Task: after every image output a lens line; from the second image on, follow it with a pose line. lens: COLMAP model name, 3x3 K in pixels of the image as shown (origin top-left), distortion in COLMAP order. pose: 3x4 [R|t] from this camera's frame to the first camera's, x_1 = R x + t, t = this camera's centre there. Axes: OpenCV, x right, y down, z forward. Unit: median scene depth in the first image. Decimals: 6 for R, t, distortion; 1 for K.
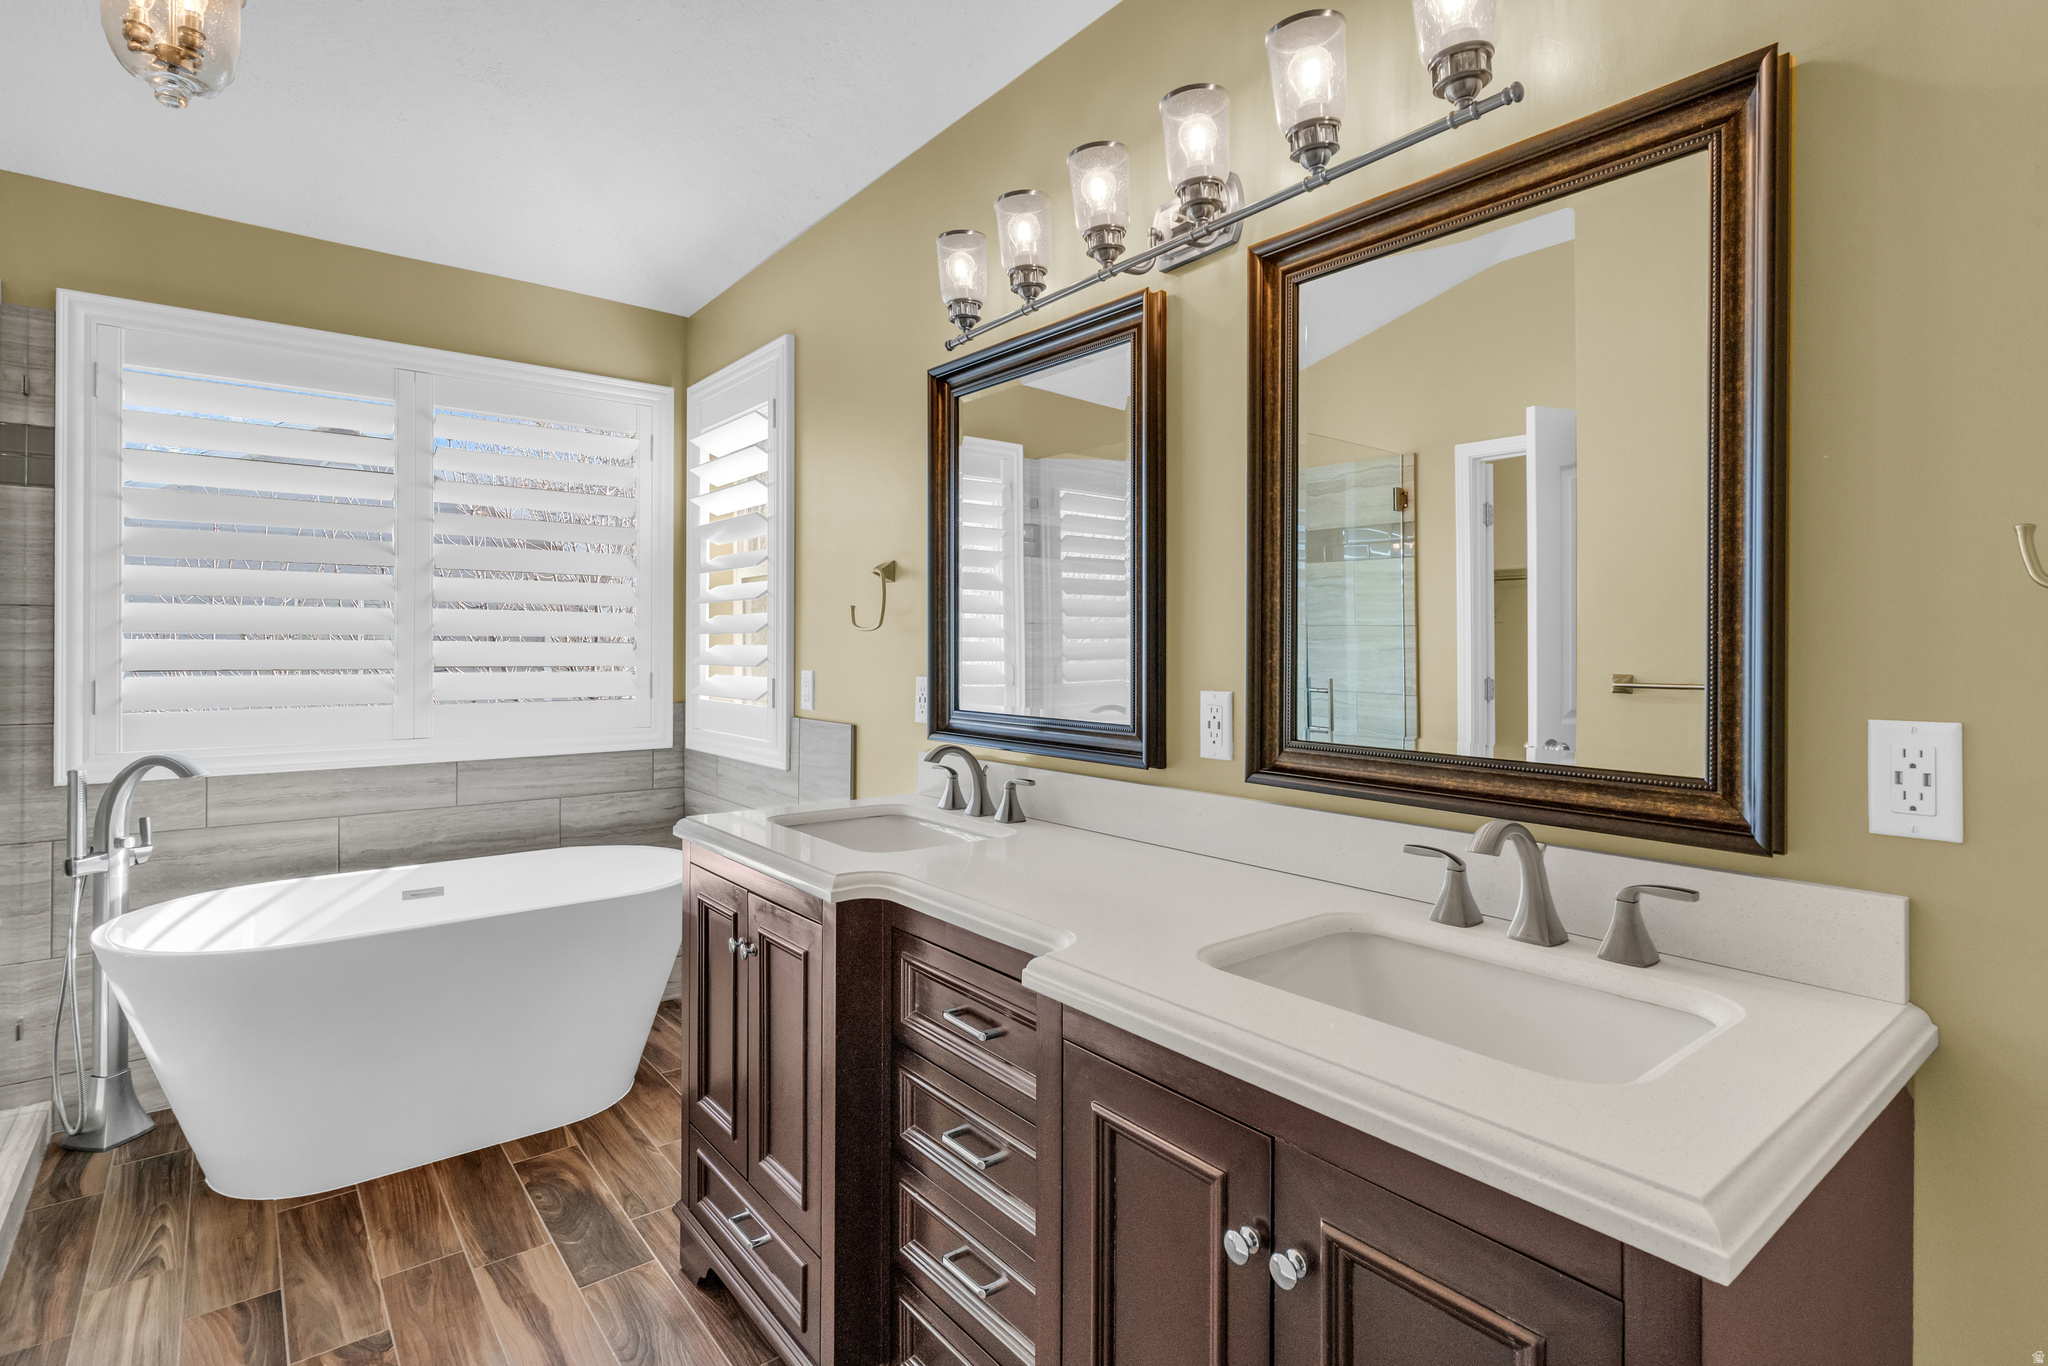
lens RADIAL K [[990.0, 0, 1019.2], [0, 990.0, 646.1], [0, 0, 1]] dist [0.002577, -0.001468]
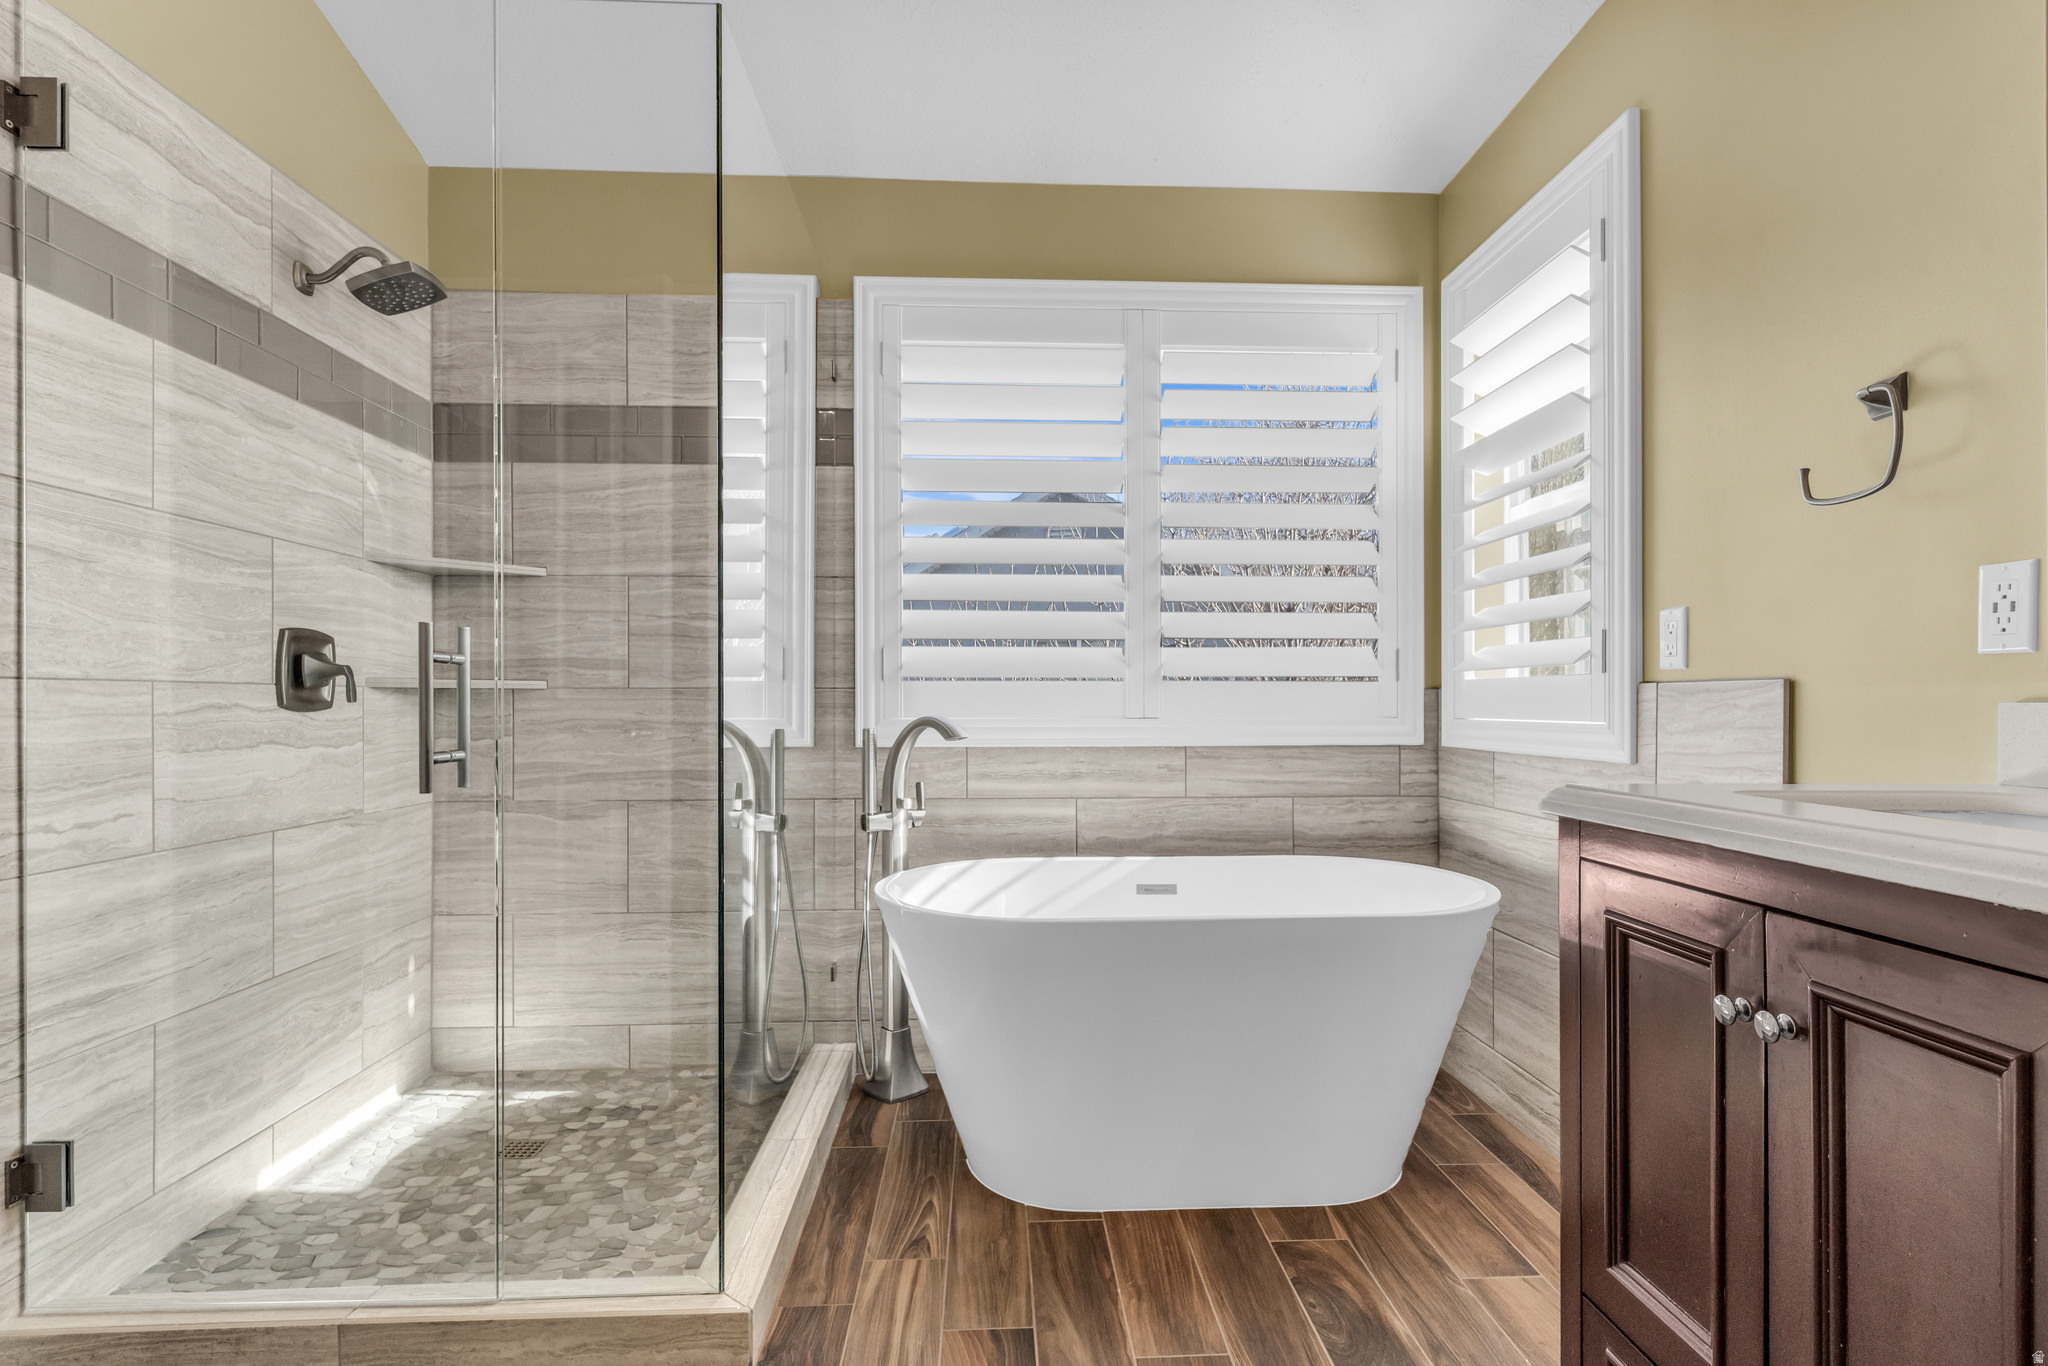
lens RADIAL K [[990.0, 0, 1032.0], [0, 990.0, 694.5], [0, 0, 1]] dist [0.002577, -0.001468]
pose [[0.808112, -0.011153, -0.588923, -0.195892], [0.006641, 0.999930, -0.009824, 0.097416], [0.588991, 0.004028, 0.808130, 0.254396]]
